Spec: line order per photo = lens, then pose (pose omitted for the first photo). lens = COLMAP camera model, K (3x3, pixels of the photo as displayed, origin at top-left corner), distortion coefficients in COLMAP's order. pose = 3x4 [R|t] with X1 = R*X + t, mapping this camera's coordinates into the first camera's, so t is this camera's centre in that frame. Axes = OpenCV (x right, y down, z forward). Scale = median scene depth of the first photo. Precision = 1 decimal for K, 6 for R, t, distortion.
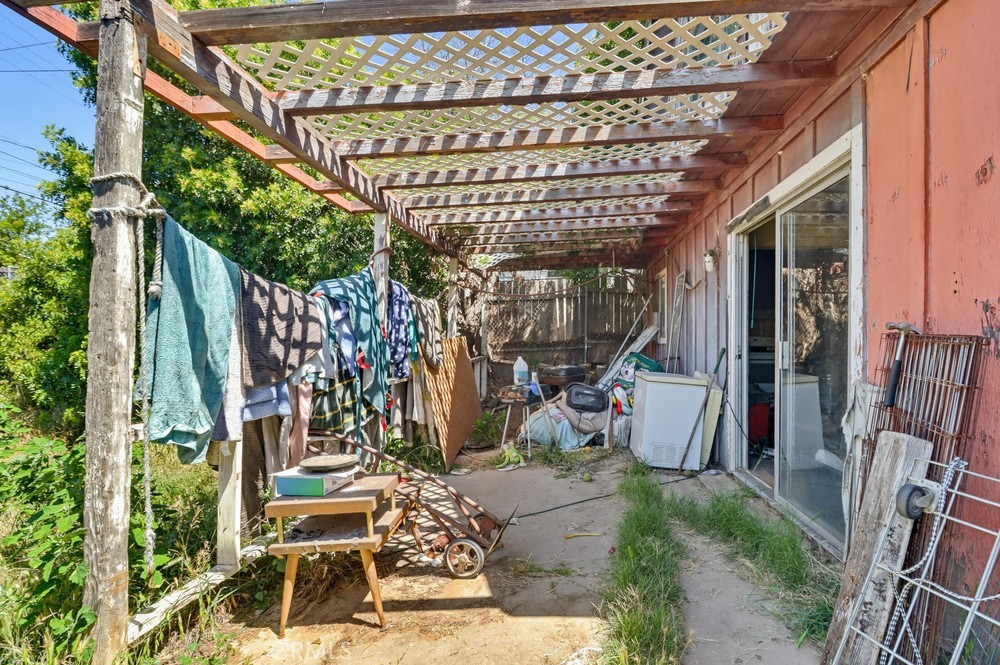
lens RADIAL K [[506.6, 0, 500.0], [0, 506.6, 332.5], [0, 0, 1]] dist [-0.000377, -0.012660]
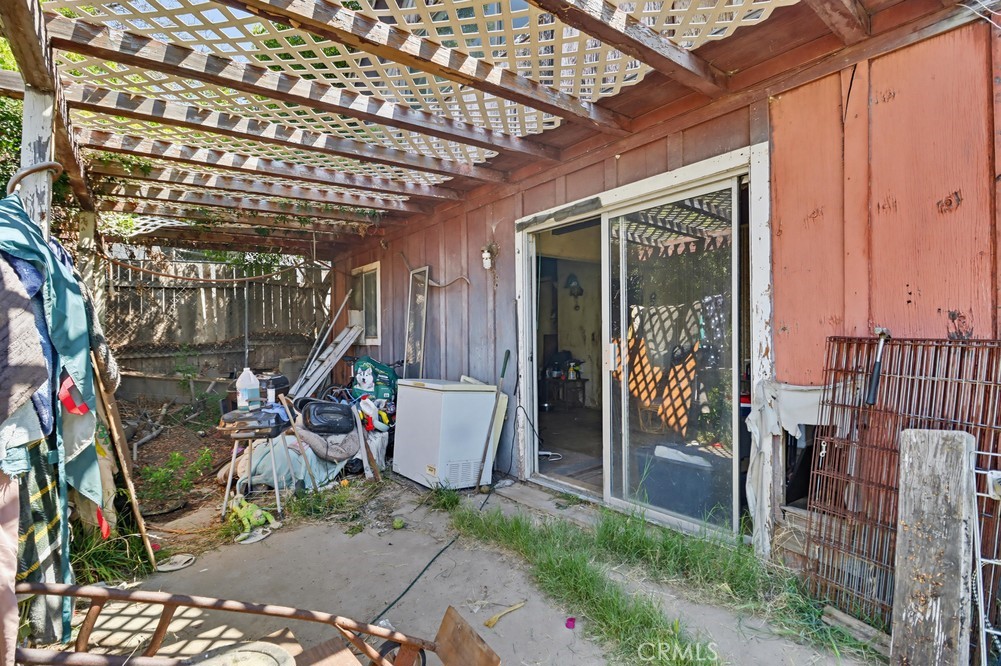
lens RADIAL K [[507.1, 0, 500.5], [0, 507.1, 333.0], [0, 0, 1]] dist [-0.000377, -0.012660]
pose [[0.721841, 0.000789, 0.692059, -0.215629], [-0.002818, 0.999994, 0.001799, -0.003035], [-0.692053, -0.003249, 0.721839, 0.295373]]
